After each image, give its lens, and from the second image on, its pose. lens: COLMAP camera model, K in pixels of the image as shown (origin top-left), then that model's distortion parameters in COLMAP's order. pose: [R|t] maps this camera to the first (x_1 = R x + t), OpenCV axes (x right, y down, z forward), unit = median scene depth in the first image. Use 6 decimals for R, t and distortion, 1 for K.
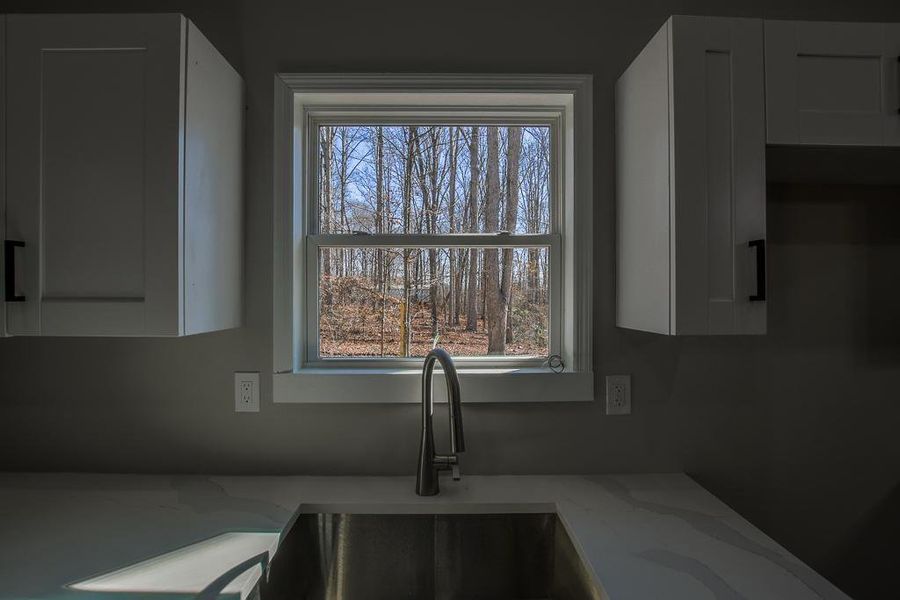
lens RADIAL K [[408.0, 0, 446.7], [0, 408.0, 303.1], [0, 0, 1]] dist [-0.023102, 0.000357]
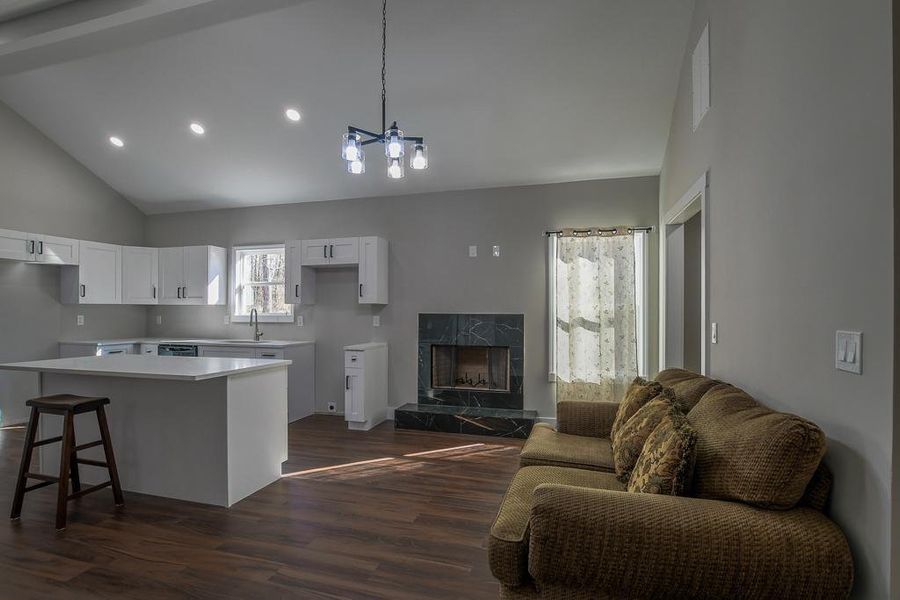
lens RADIAL K [[442.3, 0, 442.6], [0, 442.3, 312.2], [0, 0, 1]] dist [-0.026198, 0.000873]
pose [[0.956095, 0.001687, -0.293052, 3.175949], [-0.008599, 0.999714, -0.022299, 0.229575], [0.292931, 0.023840, 0.955836, -2.889385]]
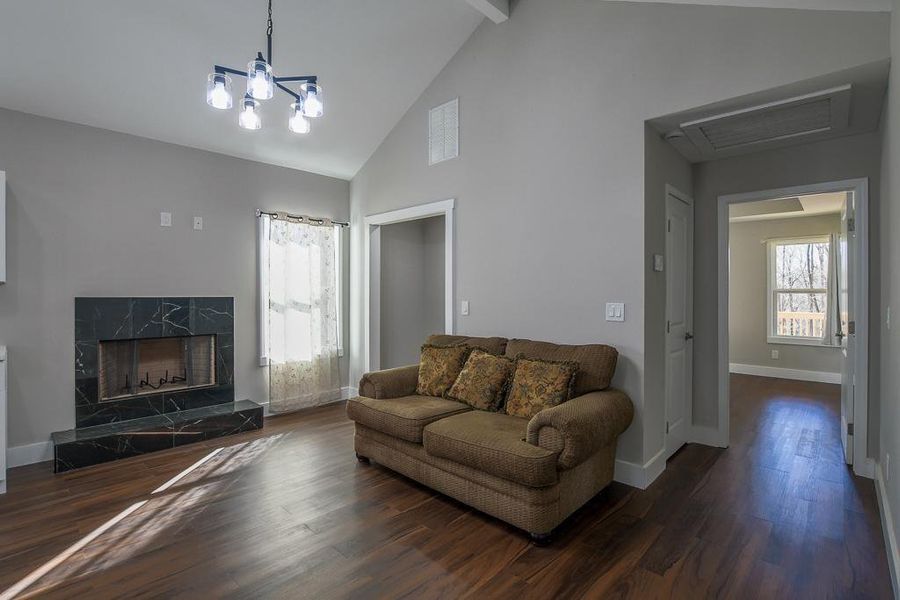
lens RADIAL K [[420.5, 0, 447.1], [0, 420.5, 293.6], [0, 0, 1]] dist [-0.026637, 0.000240]
pose [[0.701958, -0.000878, 0.712218, 1.534429], [0.017681, 0.999713, -0.016194, 0.212464], [-0.711999, 0.023961, 0.701772, -2.545251]]
